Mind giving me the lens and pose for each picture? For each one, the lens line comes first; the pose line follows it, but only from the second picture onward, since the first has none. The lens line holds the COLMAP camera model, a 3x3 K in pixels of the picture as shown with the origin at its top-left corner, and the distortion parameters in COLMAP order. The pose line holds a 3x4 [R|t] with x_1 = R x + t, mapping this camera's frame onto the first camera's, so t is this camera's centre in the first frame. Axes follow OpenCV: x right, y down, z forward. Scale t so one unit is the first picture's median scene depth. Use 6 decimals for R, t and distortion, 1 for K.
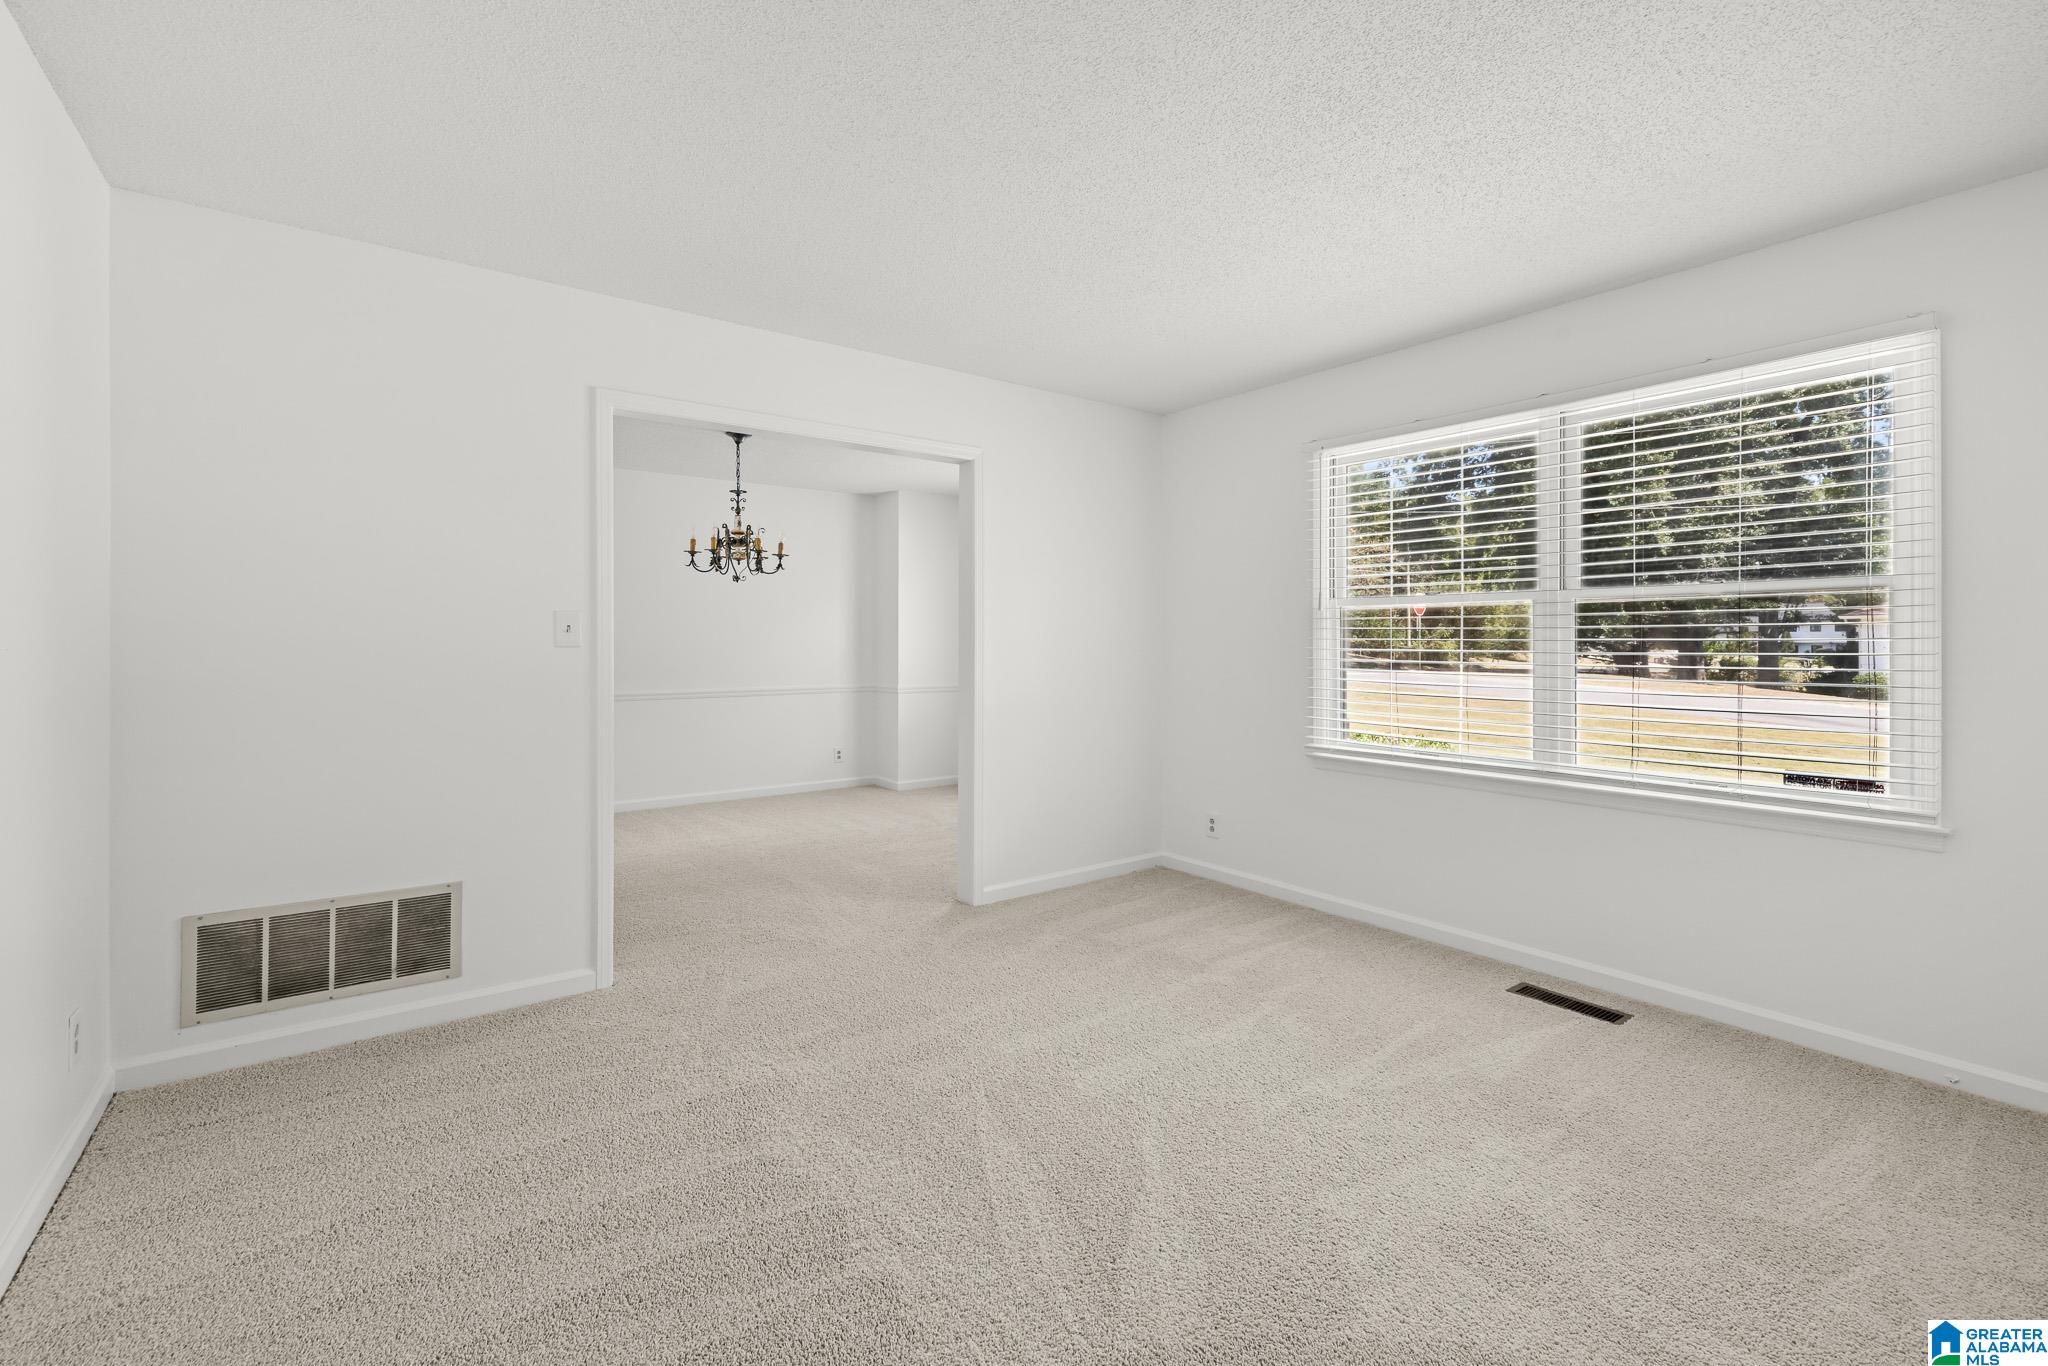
lens RADIAL K [[881.3, 0, 1010.6], [0, 881.3, 642.3], [0, 0, 1]] dist [0.001122, 0.000220]
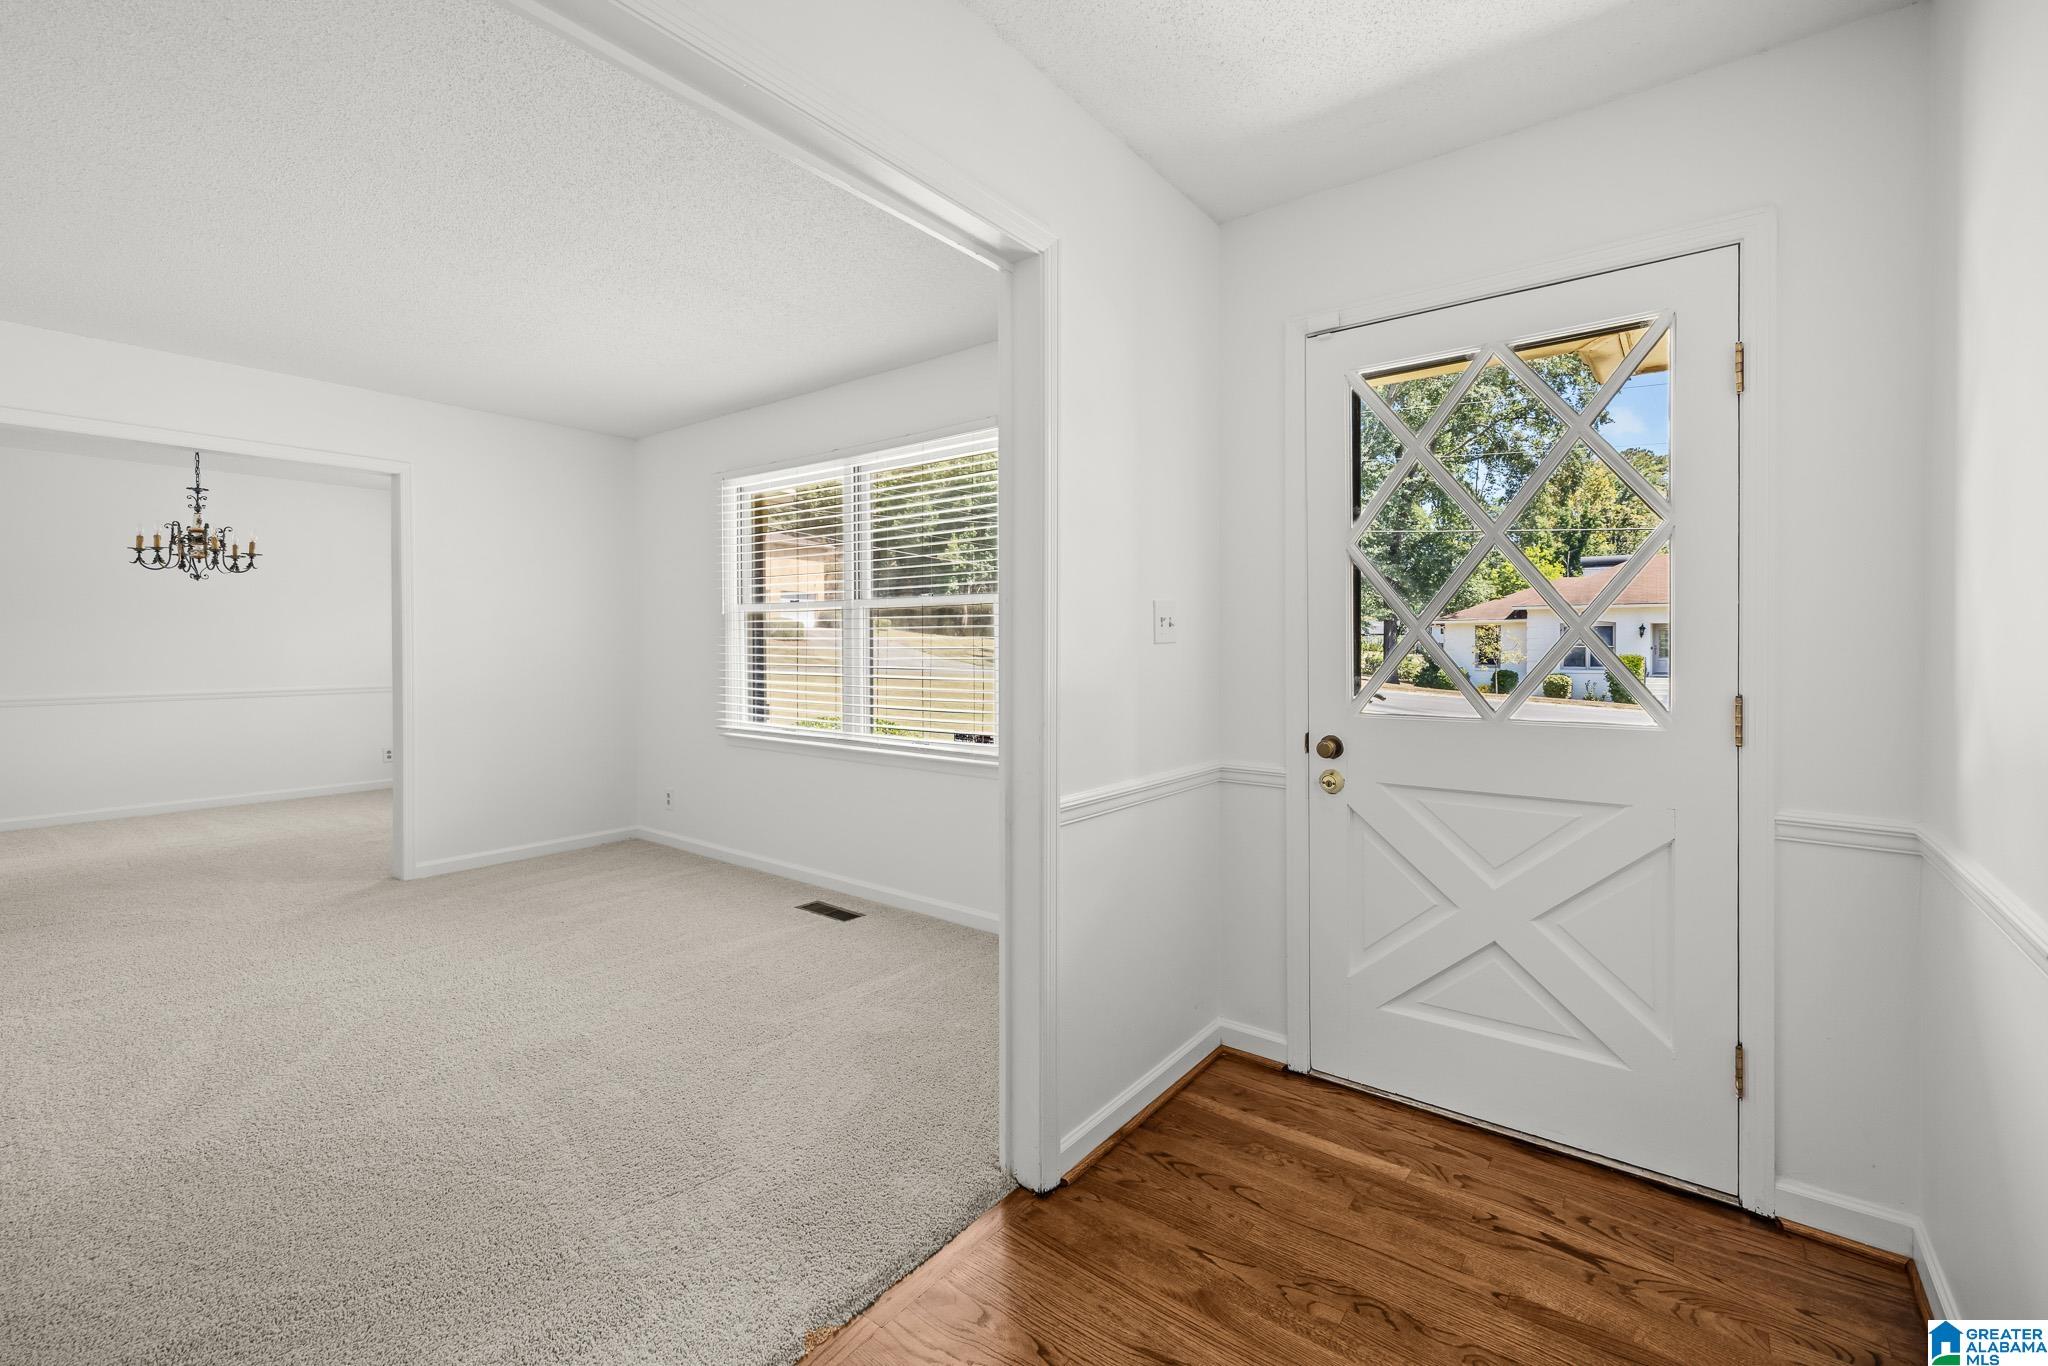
lens RADIAL K [[879.4, 0, 1018.9], [0, 879.4, 652.6], [0, 0, 1]] dist [-0.002055, -0.000104]
pose [[0.965776, -0.003987, 0.259345, 0.549792], [0.000690, 0.999918, 0.012804, 0.002366], [-0.259375, -0.012187, 0.965700, -0.334214]]
